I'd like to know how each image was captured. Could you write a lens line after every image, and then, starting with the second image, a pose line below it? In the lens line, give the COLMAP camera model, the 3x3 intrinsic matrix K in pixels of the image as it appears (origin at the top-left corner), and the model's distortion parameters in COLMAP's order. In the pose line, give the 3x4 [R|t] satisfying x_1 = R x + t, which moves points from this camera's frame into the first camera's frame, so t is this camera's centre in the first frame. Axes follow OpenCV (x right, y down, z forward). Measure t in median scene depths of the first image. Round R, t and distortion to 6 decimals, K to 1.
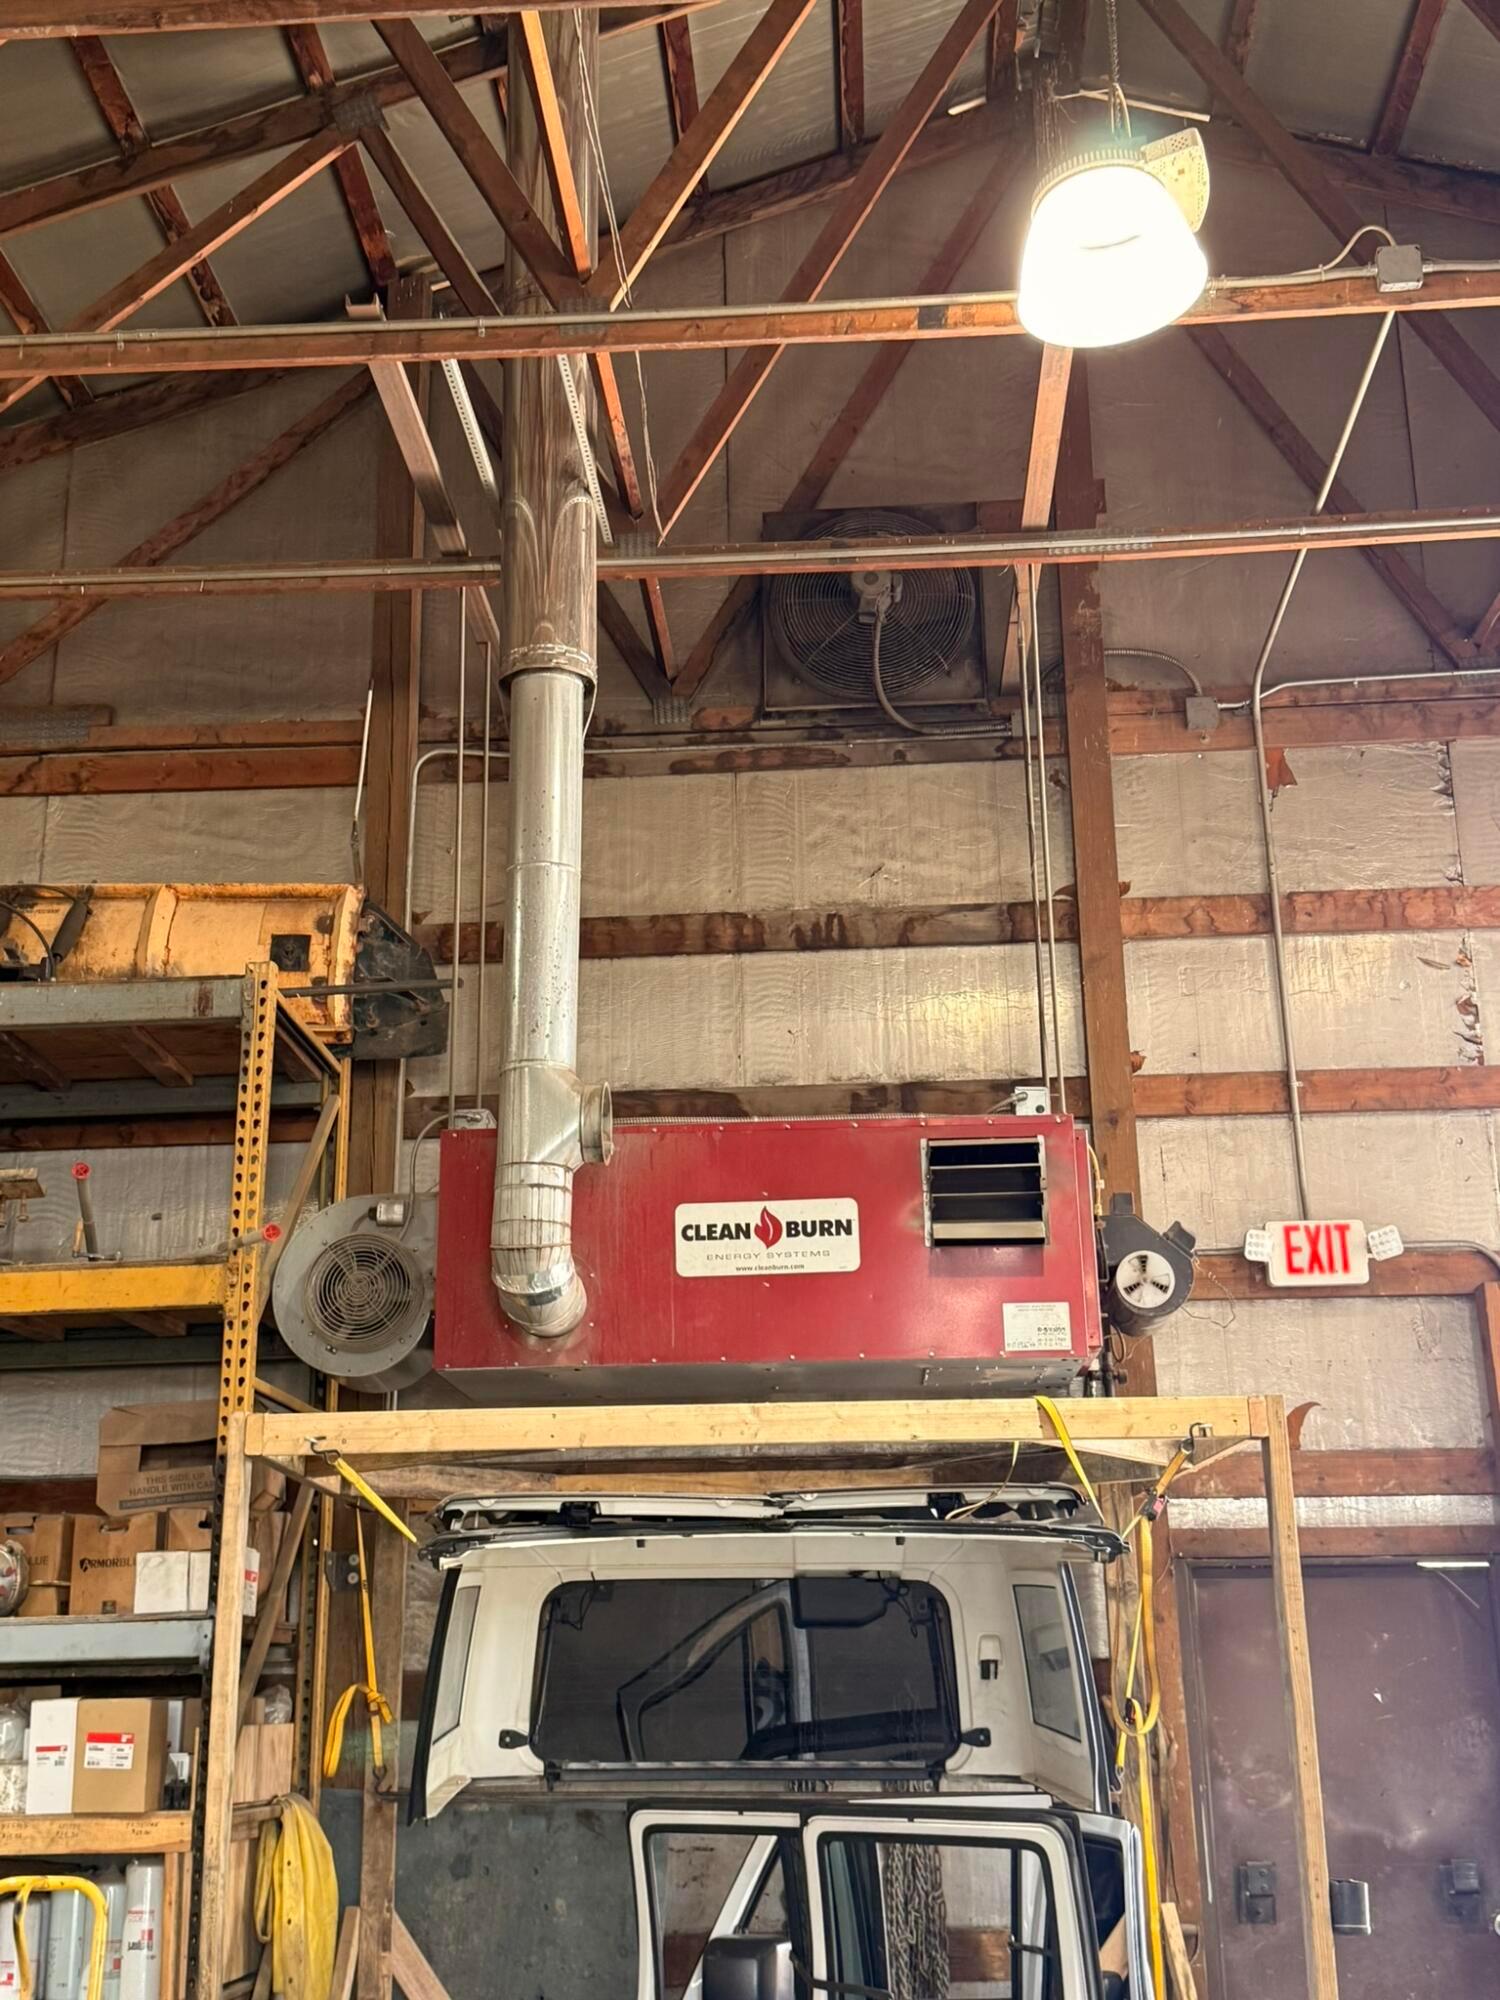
lens RADIAL K [[2338.4, 0, 750.0], [0, 2338.4, 1000.0], [0, 0, 1]] dist [0.090833, -0.018173]
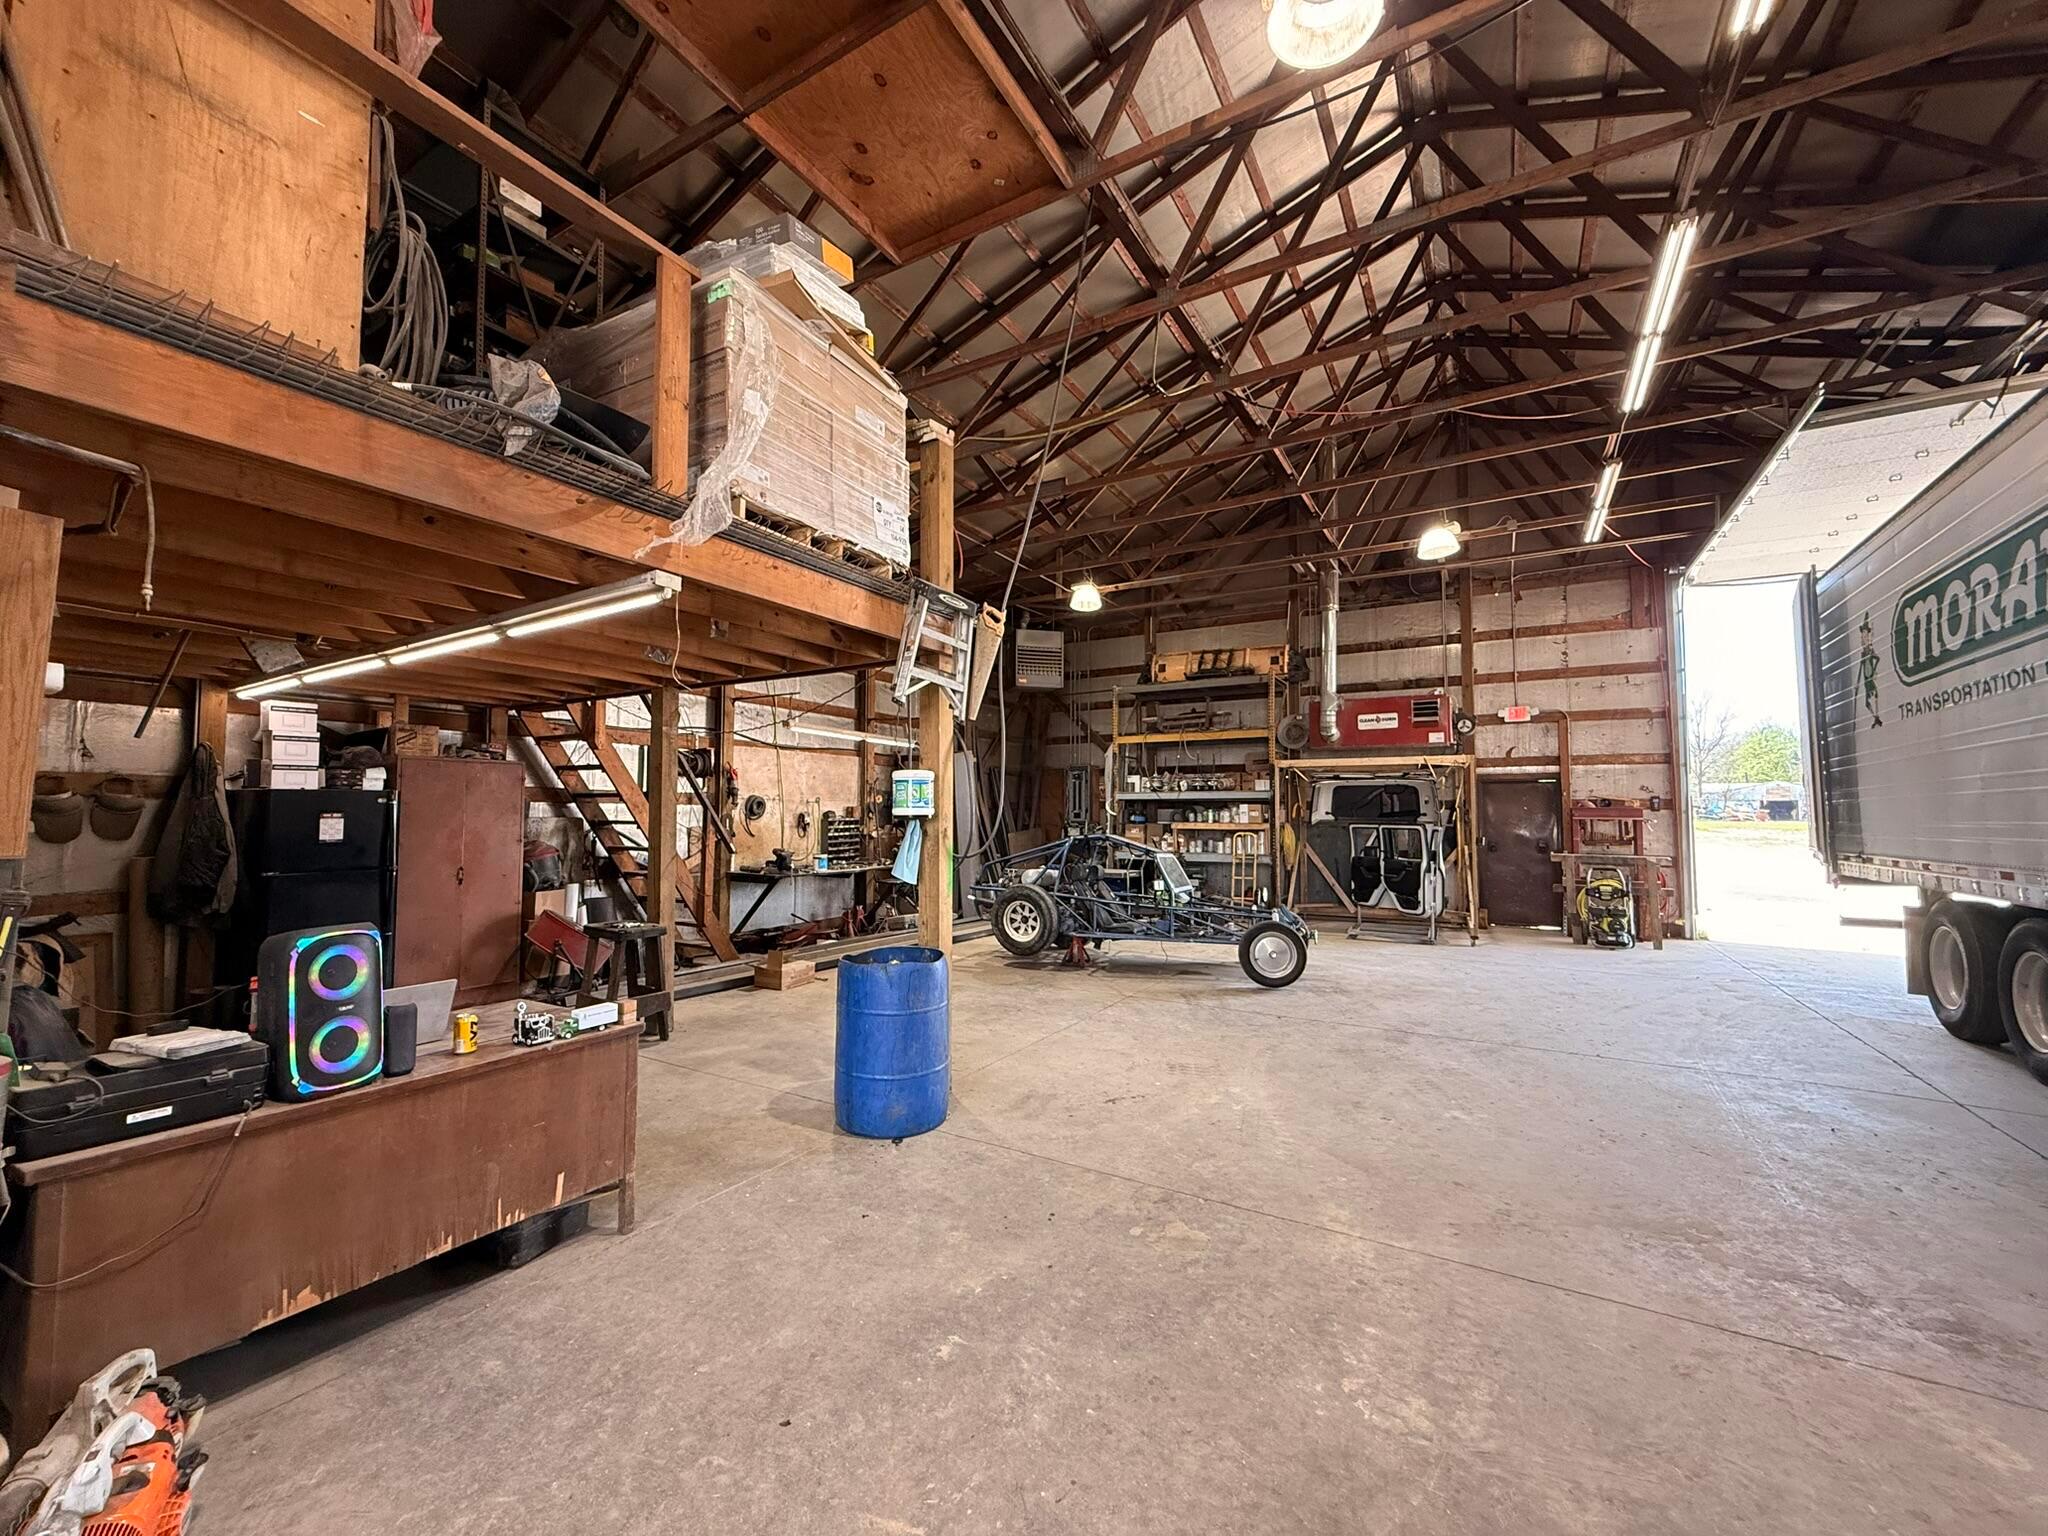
lens RADIAL K [[809.4, 0, 1024.0], [0, 809.4, 768.0], [0, 0, 1]] dist [0.028888, -0.000038]
pose [[0.891722, -0.007308, -0.452524, 0.118190], [0.115623, 0.970368, 0.212172, -0.257186], [0.437564, -0.241521, 0.866144, -0.870943]]
